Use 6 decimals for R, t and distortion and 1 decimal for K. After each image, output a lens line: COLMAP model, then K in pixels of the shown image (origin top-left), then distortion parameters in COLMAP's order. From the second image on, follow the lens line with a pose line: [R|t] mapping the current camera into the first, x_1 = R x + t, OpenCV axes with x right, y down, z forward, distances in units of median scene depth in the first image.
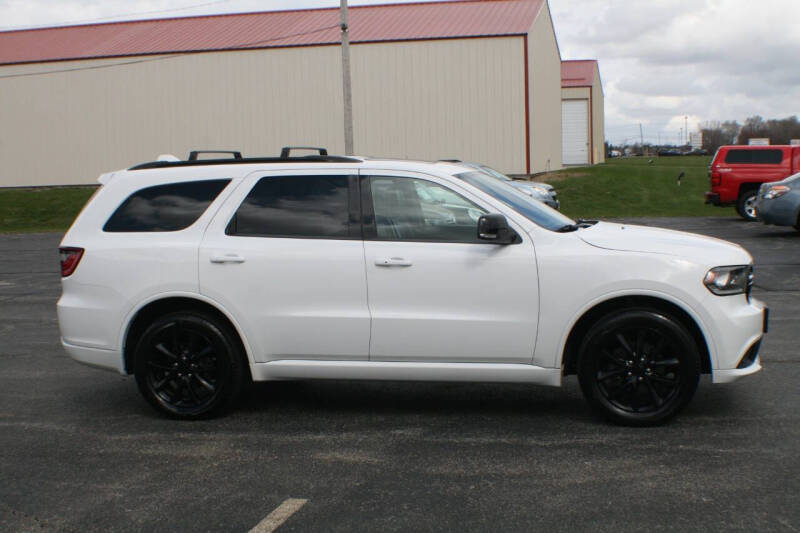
lens RADIAL K [[1175.0, 0, 401.3], [0, 1175.0, 282.7], [0, 0, 1]] dist [-0.184701, 0.007837]
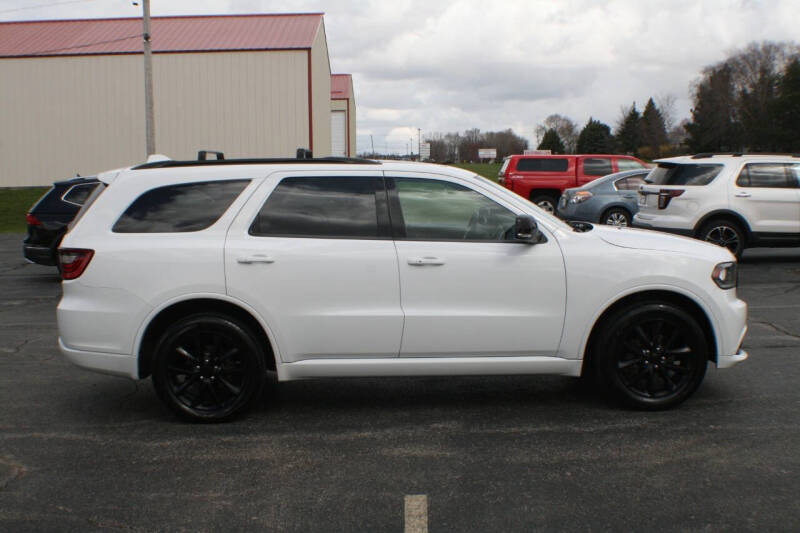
lens RADIAL K [[1108.6, 0, 400.0], [0, 1108.6, 266.5], [0, 0, 1]] dist [-0.180892, 0.003729]
pose [[0.971068, -0.008853, 0.238641, -0.252804], [0.012645, 0.999817, -0.014365, 0.000774], [-0.238470, 0.016967, 0.971002, 0.058479]]
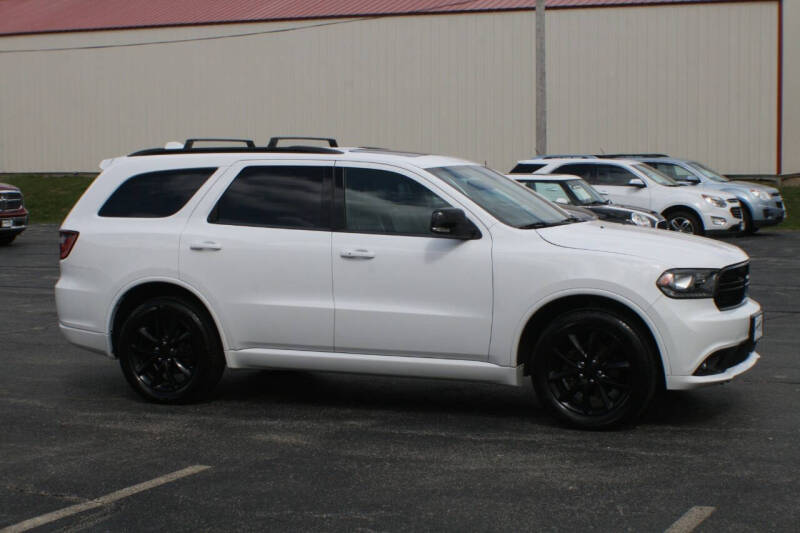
lens RADIAL K [[1528.4, 0, 400.0], [0, 1528.4, 266.5], [0, 0, 1]] dist [-0.179565, 0.111208]
pose [[0.980619, 0.034467, -0.192868, 0.271849], [-0.039674, 0.998943, -0.023197, 0.021377], [0.191865, 0.030399, 0.980950, -0.264493]]
